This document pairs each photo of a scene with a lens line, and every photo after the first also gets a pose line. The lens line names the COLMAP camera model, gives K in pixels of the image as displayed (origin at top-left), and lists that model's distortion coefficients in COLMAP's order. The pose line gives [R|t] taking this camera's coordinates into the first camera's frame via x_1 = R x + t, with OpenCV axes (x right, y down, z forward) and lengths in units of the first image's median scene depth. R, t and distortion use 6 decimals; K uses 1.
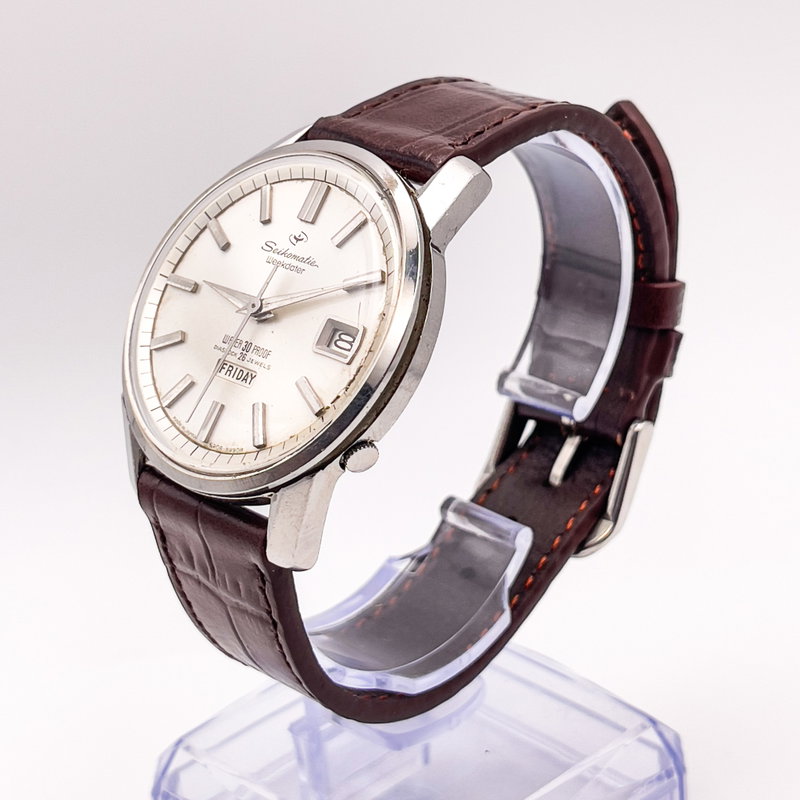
lens RADIAL K [[1954.8, 0, 400.0], [0, 1954.8, 400.0], [0, 0, 1]] dist [0.229449, -0.152481]
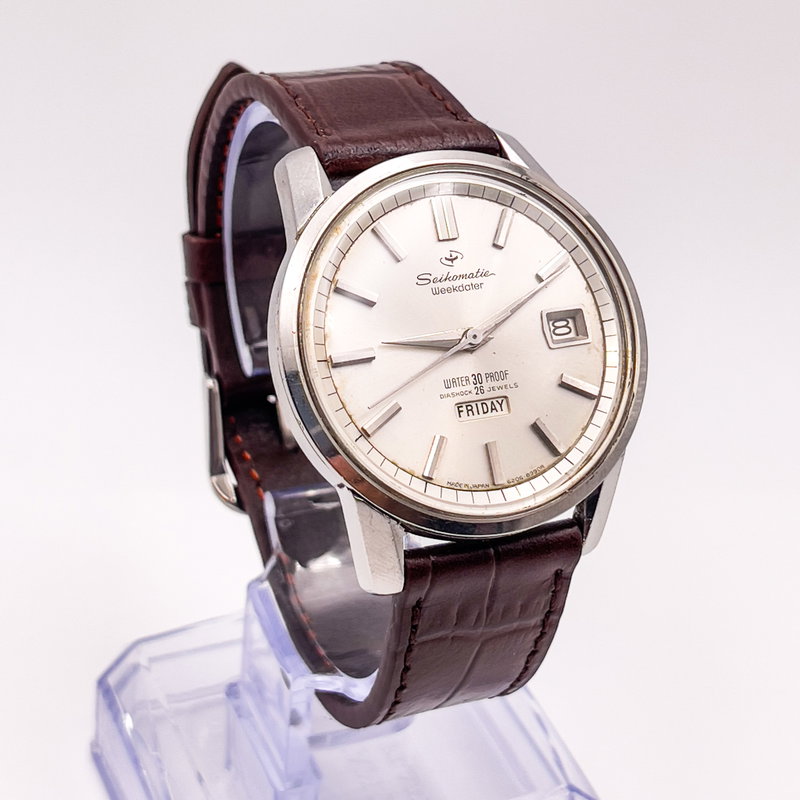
lens RADIAL K [[1954.8, 0, 400.0], [0, 1954.8, 400.0], [0, 0, 1]] dist [0.229449, -0.152481]
pose [[0.369203, -0.401774, 0.838014, -0.898830], [0.306901, 0.903844, 0.298124, -0.315072], [-0.877212, 0.147119, 0.457007, 0.591198]]
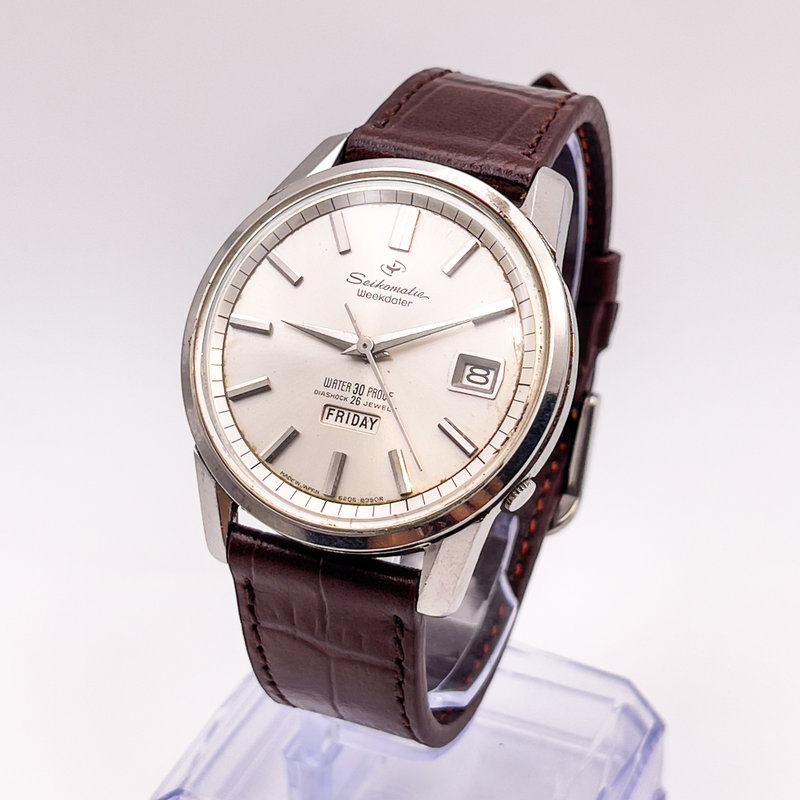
lens RADIAL K [[1954.8, 0, 400.0], [0, 1954.8, 400.0], [0, 0, 1]] dist [0.229449, -0.152481]
pose [[0.920148, -0.122814, 0.371811, -0.407128], [0.092565, 0.990851, 0.098213, -0.111847], [-0.380471, -0.055953, 0.923098, 0.125417]]
